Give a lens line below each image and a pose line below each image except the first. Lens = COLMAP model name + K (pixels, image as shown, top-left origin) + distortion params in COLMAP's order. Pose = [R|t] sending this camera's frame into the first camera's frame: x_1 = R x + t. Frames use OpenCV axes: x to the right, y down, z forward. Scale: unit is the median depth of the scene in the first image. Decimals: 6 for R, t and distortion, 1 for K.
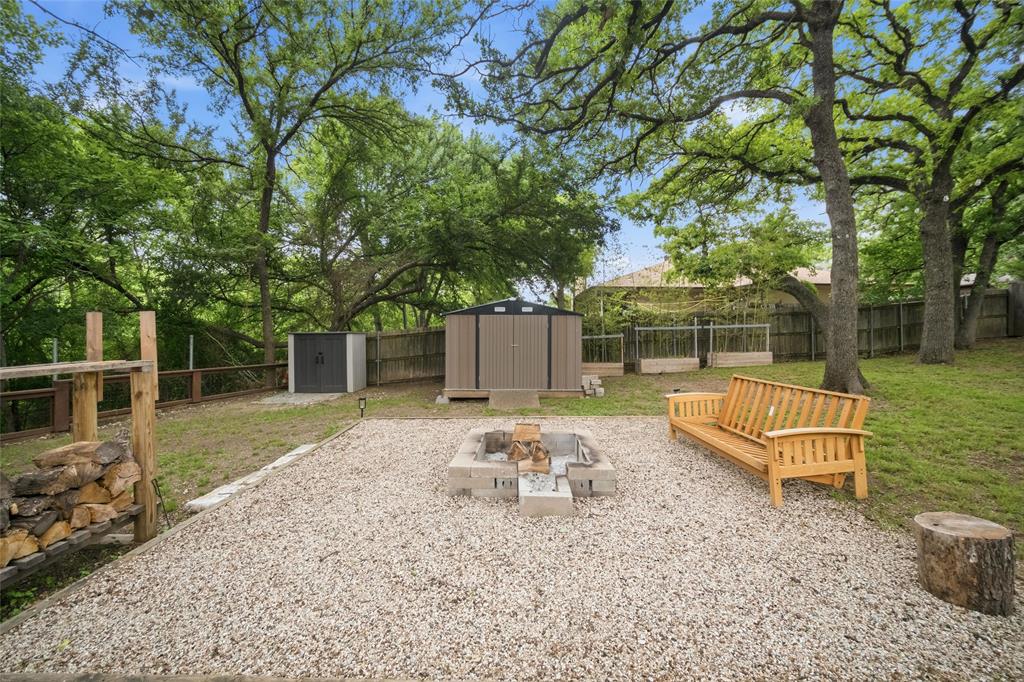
lens RADIAL K [[410.3, 0, 512.0], [0, 410.3, 341.0], [0, 0, 1]] dist [-0.002106, -0.000358]
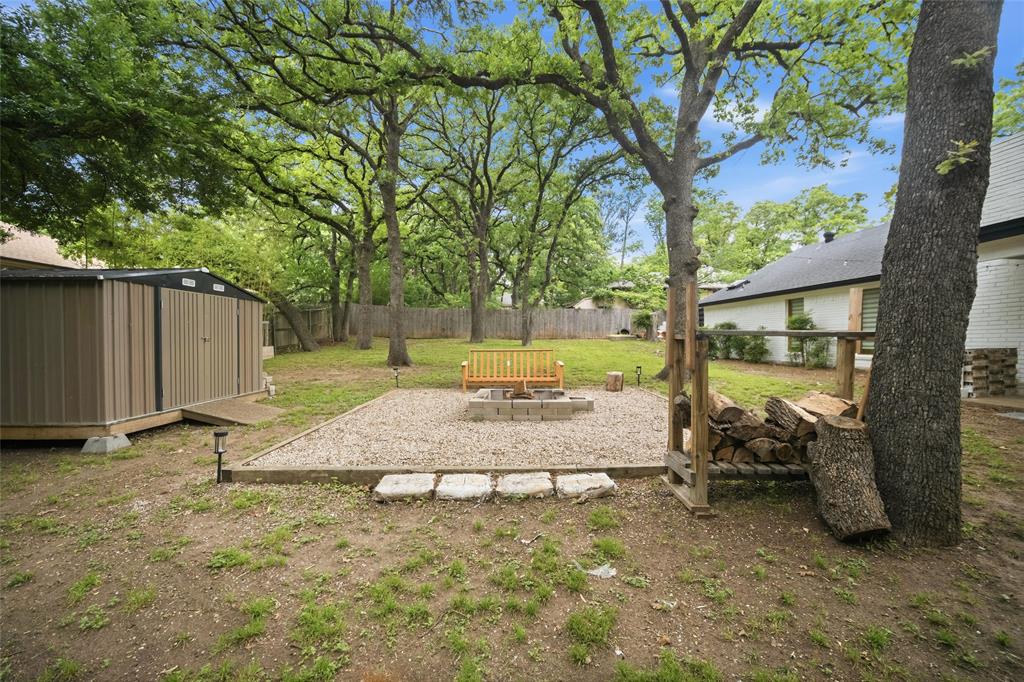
lens RADIAL K [[410.3, 0, 512.0], [0, 410.3, 341.0], [0, 0, 1]] dist [-0.002106, -0.000358]
pose [[-0.000344, -0.008007, 0.999968, -0.532084], [0.020334, 0.999761, 0.008013, 0.016269], [-0.999793, 0.020336, -0.000181, 0.380904]]
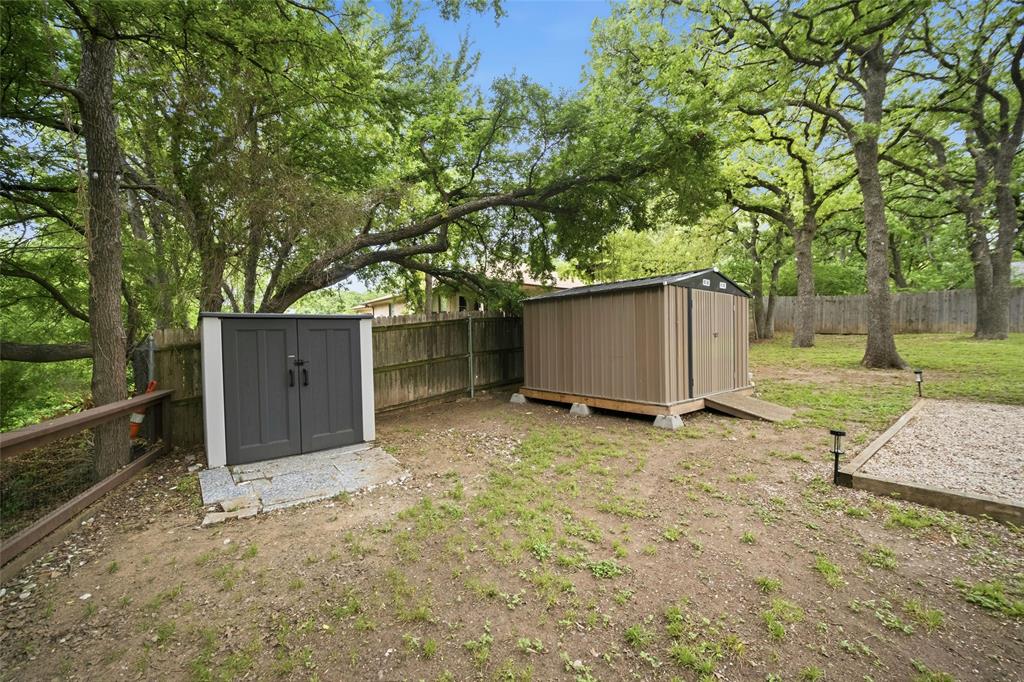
lens RADIAL K [[410.3, 0, 512.0], [0, 410.3, 341.0], [0, 0, 1]] dist [-0.002106, -0.000358]
pose [[0.766026, -0.013219, 0.642673, -0.580426], [0.024643, 0.999657, -0.008812, 0.017090], [-0.642337, 0.022587, 0.766090, 0.526477]]
